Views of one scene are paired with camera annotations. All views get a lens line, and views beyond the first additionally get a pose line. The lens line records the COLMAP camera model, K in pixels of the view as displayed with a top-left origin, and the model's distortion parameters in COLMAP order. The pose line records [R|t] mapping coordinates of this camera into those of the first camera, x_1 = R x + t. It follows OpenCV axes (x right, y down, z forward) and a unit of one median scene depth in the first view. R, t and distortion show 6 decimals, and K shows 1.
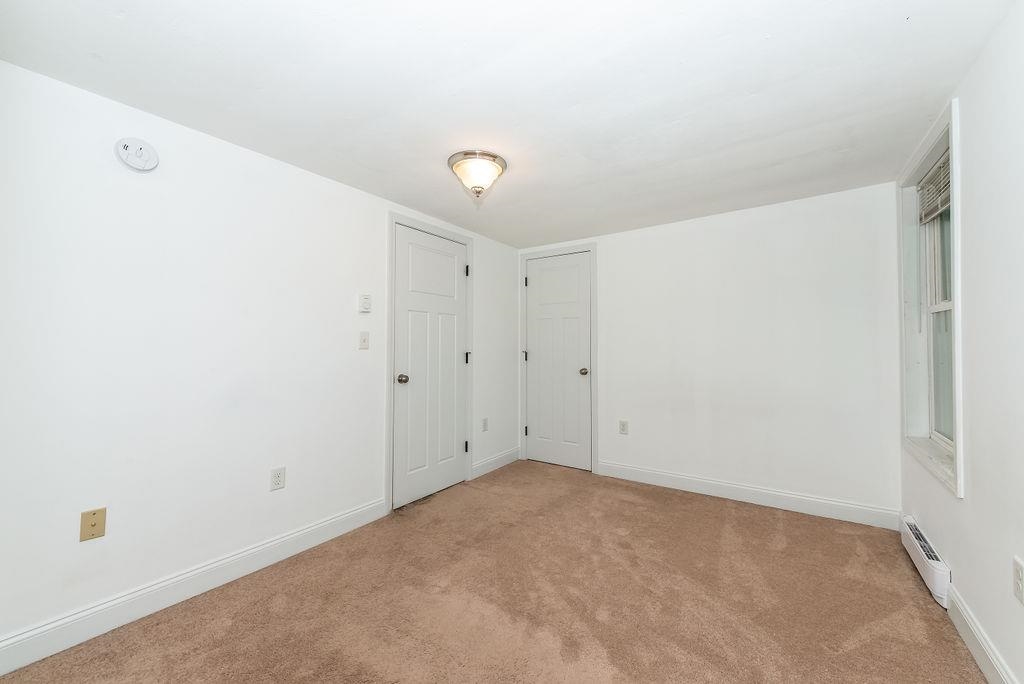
lens RADIAL K [[401.1, 0, 507.4], [0, 401.1, 334.7], [0, 0, 1]] dist [0.000480, -0.001154]
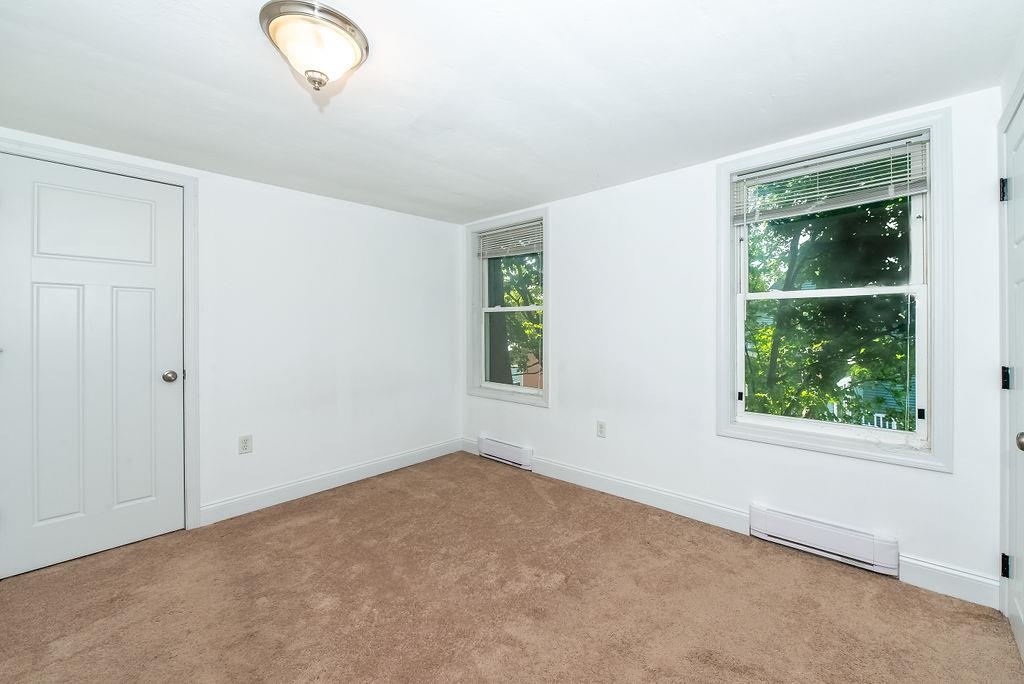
lens RADIAL K [[421.9, 0, 513.4], [0, 421.9, 335.5], [0, 0, 1]] dist [-0.002111, -0.000451]
pose [[0.108590, -0.008391, 0.994051, -0.433374], [-0.016270, 0.999815, 0.010217, 0.012699], [-0.993953, -0.017282, 0.108433, 0.423553]]
